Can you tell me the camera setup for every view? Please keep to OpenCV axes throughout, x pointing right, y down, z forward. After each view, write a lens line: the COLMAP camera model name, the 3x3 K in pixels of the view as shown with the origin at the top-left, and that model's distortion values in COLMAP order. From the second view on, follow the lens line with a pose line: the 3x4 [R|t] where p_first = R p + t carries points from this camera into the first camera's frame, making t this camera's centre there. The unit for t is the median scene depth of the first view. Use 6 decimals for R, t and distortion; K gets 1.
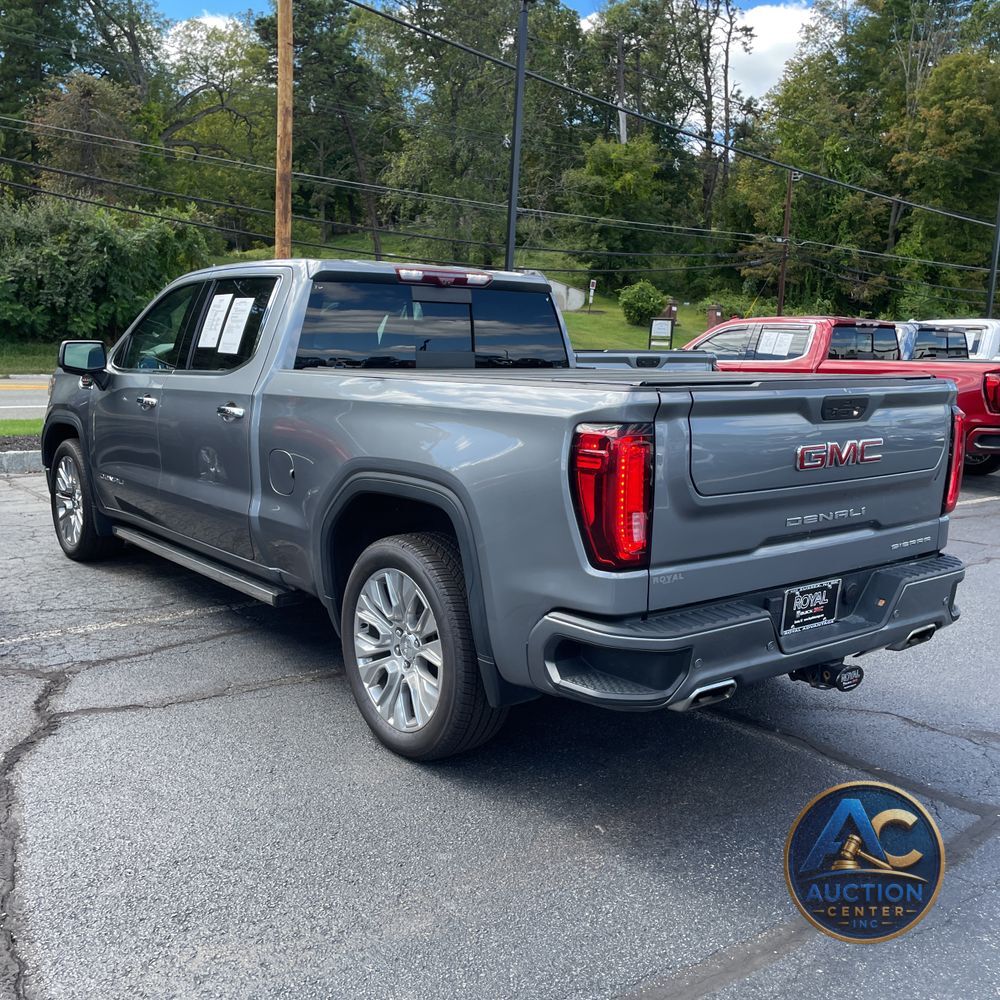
lens RADIAL K [[1009.3, 0, 484.3], [0, 1009.3, 496.9], [0, 0, 1]] dist [0.083417, -0.107464]
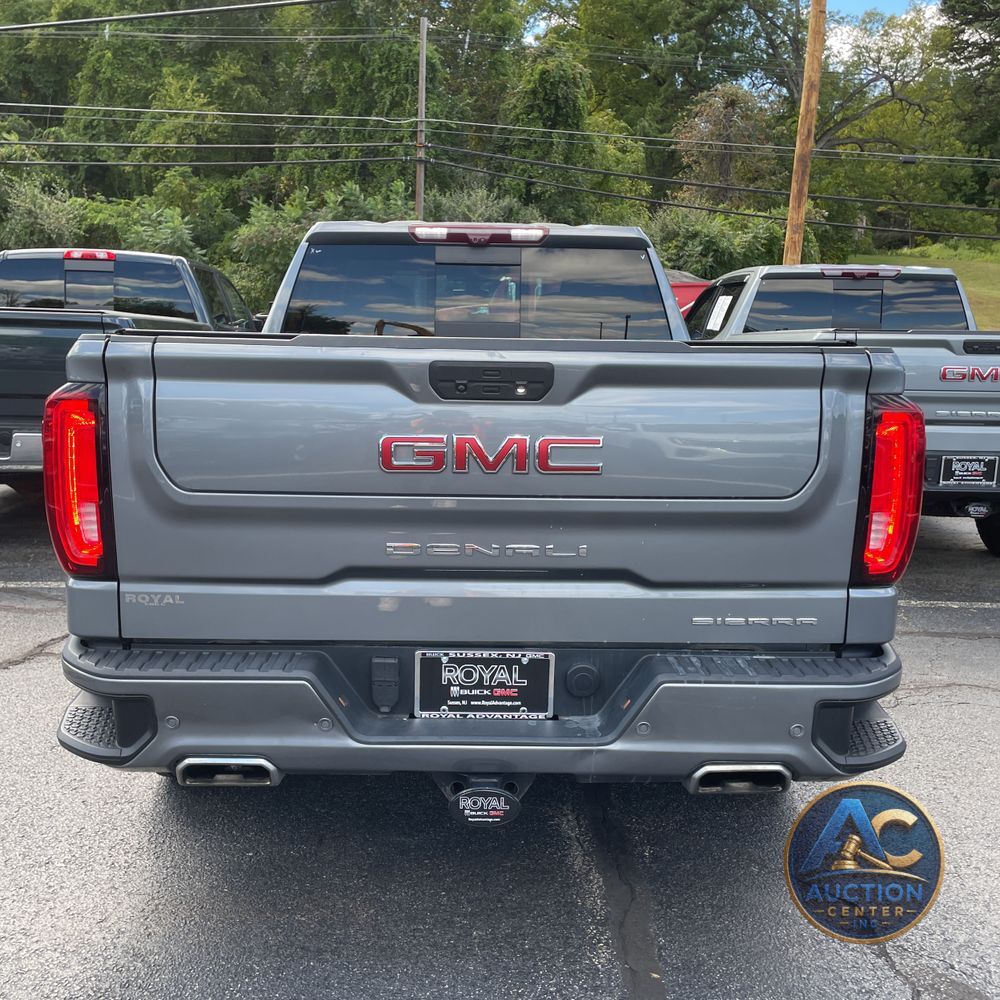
lens RADIAL K [[1009.3, 0, 484.3], [0, 1009.3, 496.9], [0, 0, 1]] dist [0.083417, -0.107464]
pose [[0.806006, 0.091356, -0.584814, 0.488692], [-0.094139, 0.995227, 0.025723, -0.021126], [0.584373, 0.034321, 0.810759, 0.328982]]
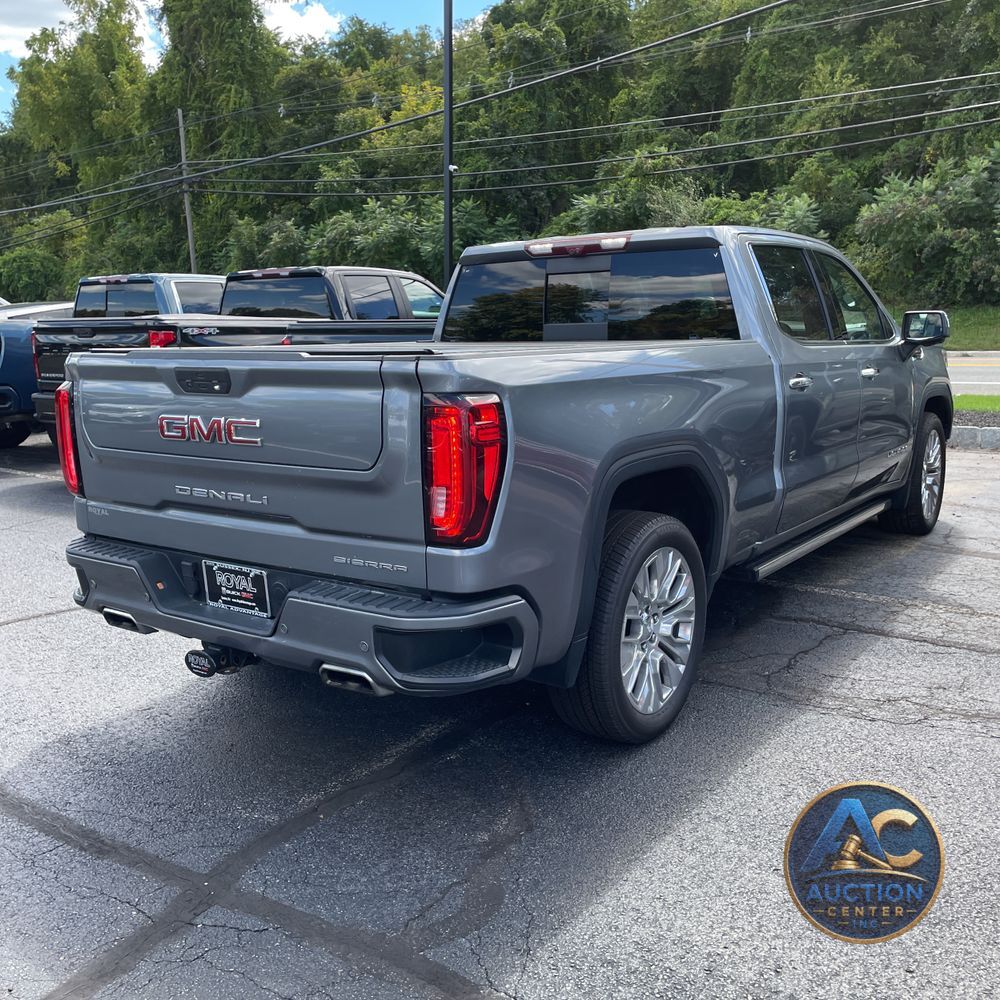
lens RADIAL K [[1009.3, 0, 484.3], [0, 1009.3, 496.9], [0, 0, 1]] dist [0.083417, -0.107464]
pose [[0.286613, 0.141729, -0.947505, 0.905548], [-0.119206, 0.986587, 0.111516, -0.079163], [0.950601, 0.080986, 0.299663, 0.655647]]
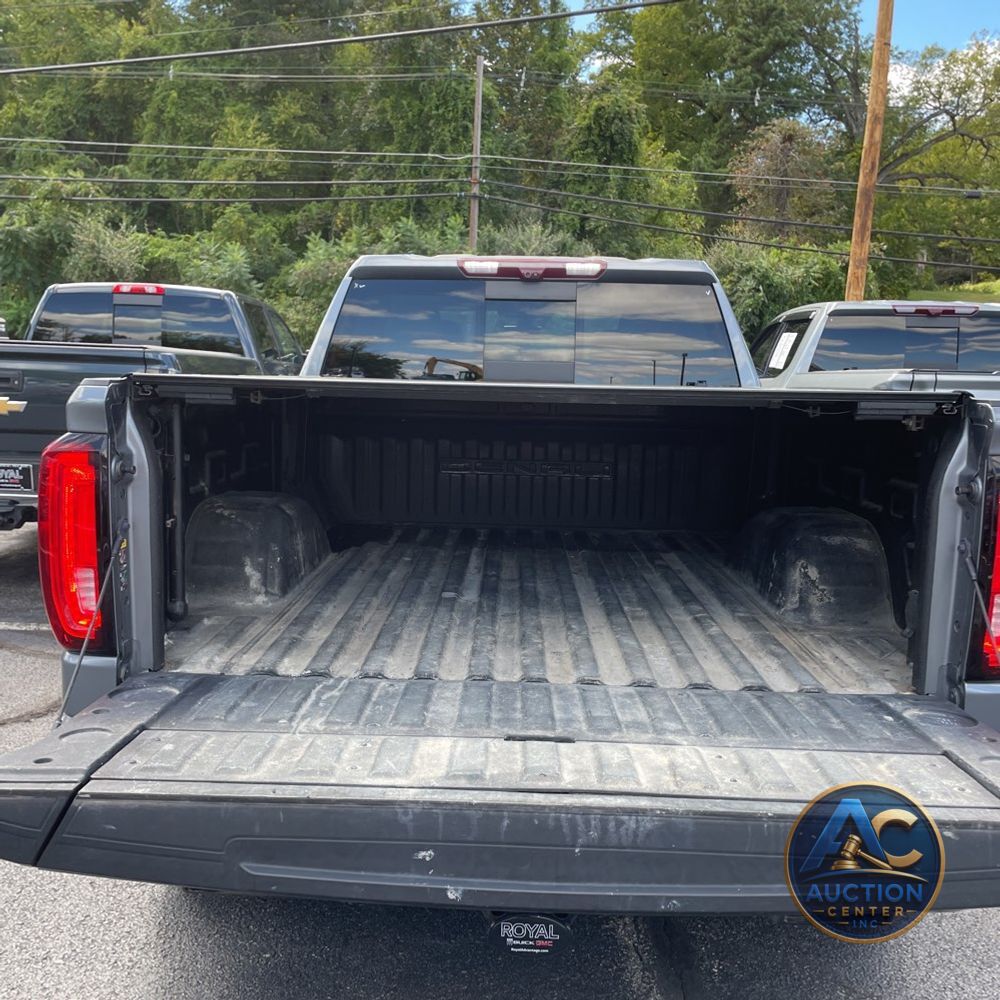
lens RADIAL K [[1009.3, 0, 484.3], [0, 1009.3, 496.9], [0, 0, 1]] dist [0.083417, -0.107464]
pose [[0.775075, 0.083093, -0.626382, 0.453799], [-0.107527, 0.994201, -0.001167, -0.033842], [0.622653, 0.068258, 0.779515, 0.374347]]
